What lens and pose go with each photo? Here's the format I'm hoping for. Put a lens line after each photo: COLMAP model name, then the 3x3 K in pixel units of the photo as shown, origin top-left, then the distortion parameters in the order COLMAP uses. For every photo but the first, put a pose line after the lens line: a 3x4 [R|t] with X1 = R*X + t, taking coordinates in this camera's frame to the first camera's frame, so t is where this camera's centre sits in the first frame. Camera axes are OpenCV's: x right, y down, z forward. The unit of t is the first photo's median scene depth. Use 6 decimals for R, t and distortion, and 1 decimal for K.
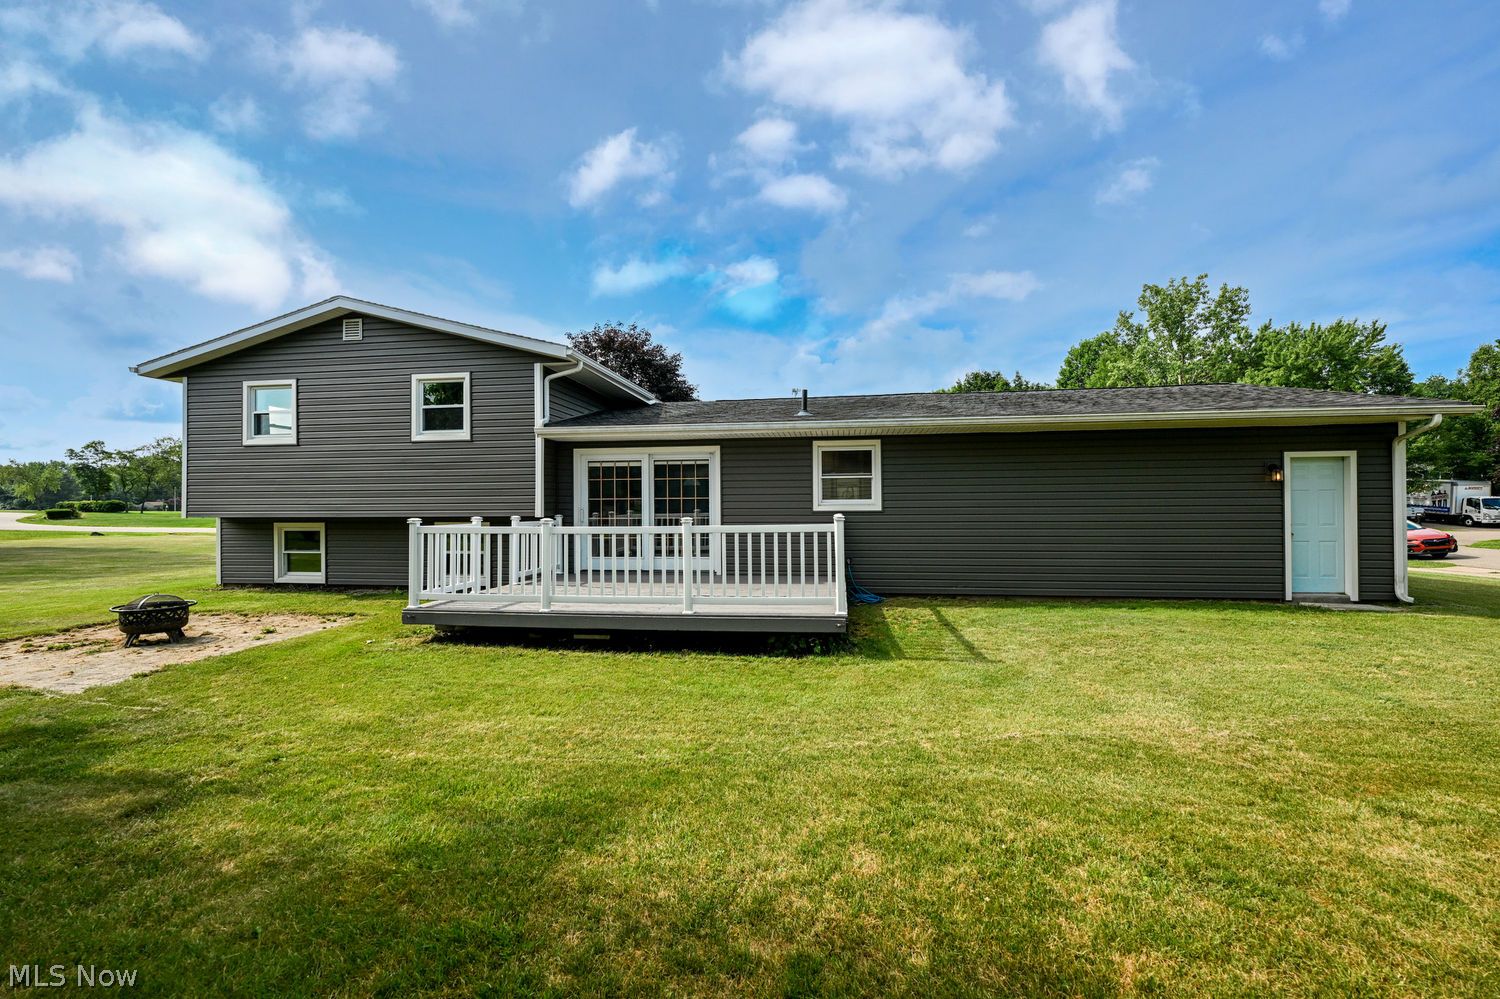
lens RADIAL K [[595.7, 0, 748.2], [0, 595.7, 504.0], [0, 0, 1]] dist [-0.002549, -0.000090]
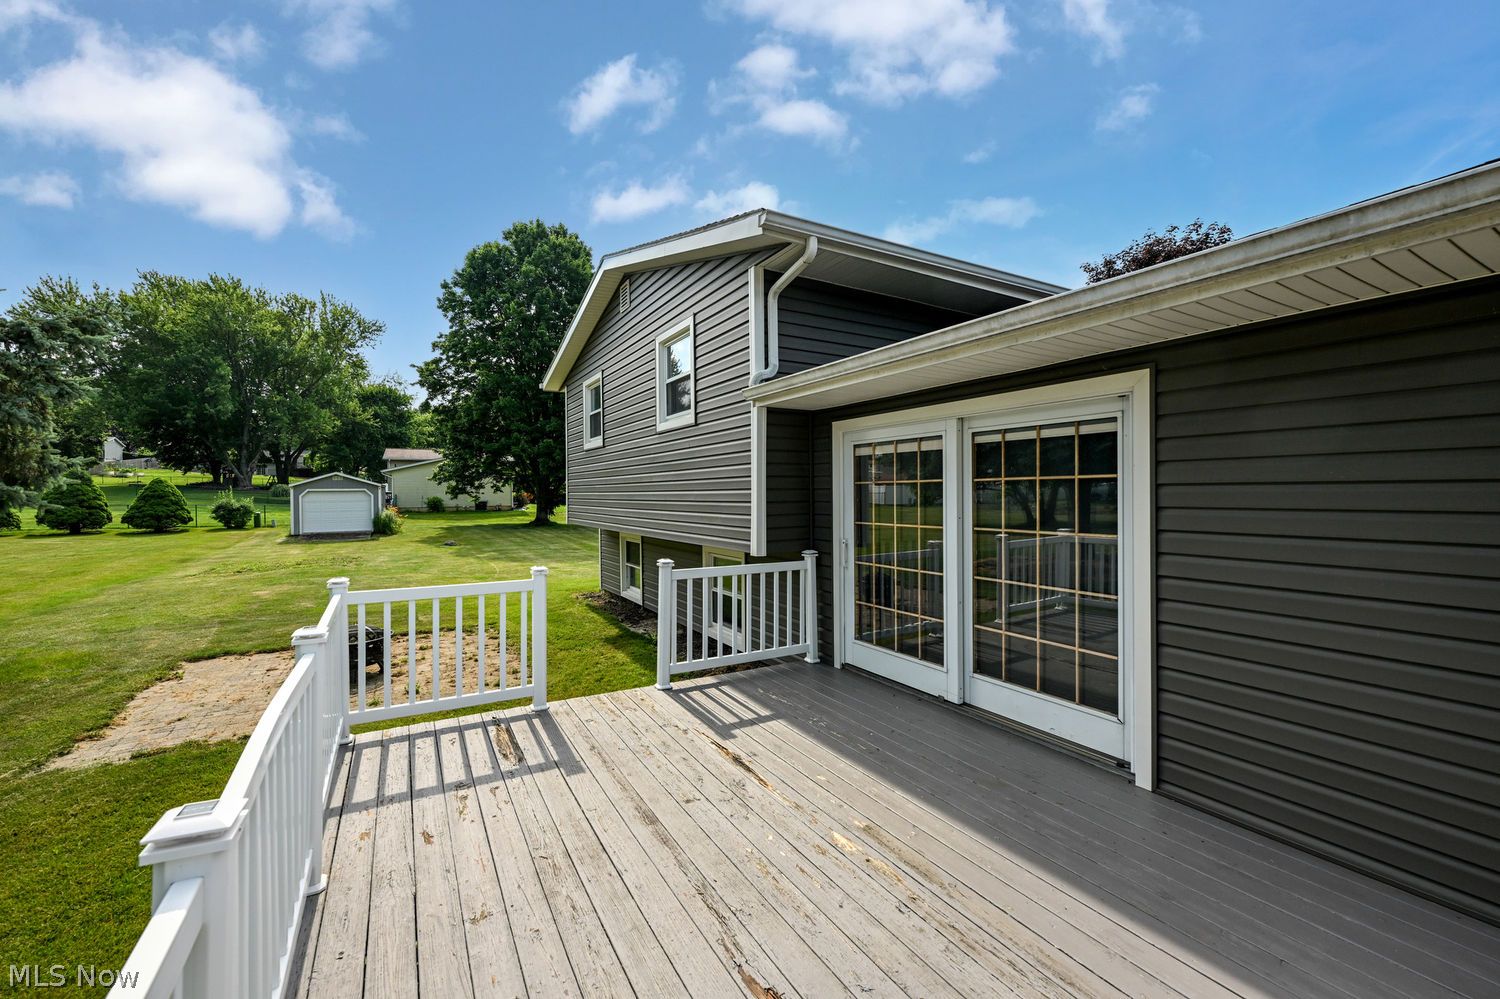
lens RADIAL K [[595.7, 0, 748.2], [0, 595.7, 504.0], [0, 0, 1]] dist [-0.002549, -0.000090]
pose [[0.611636, 0.019688, -0.790894, 0.068071], [-0.002536, 0.999734, 0.022926, -0.034745], [0.791135, -0.012017, 0.611523, 0.641930]]
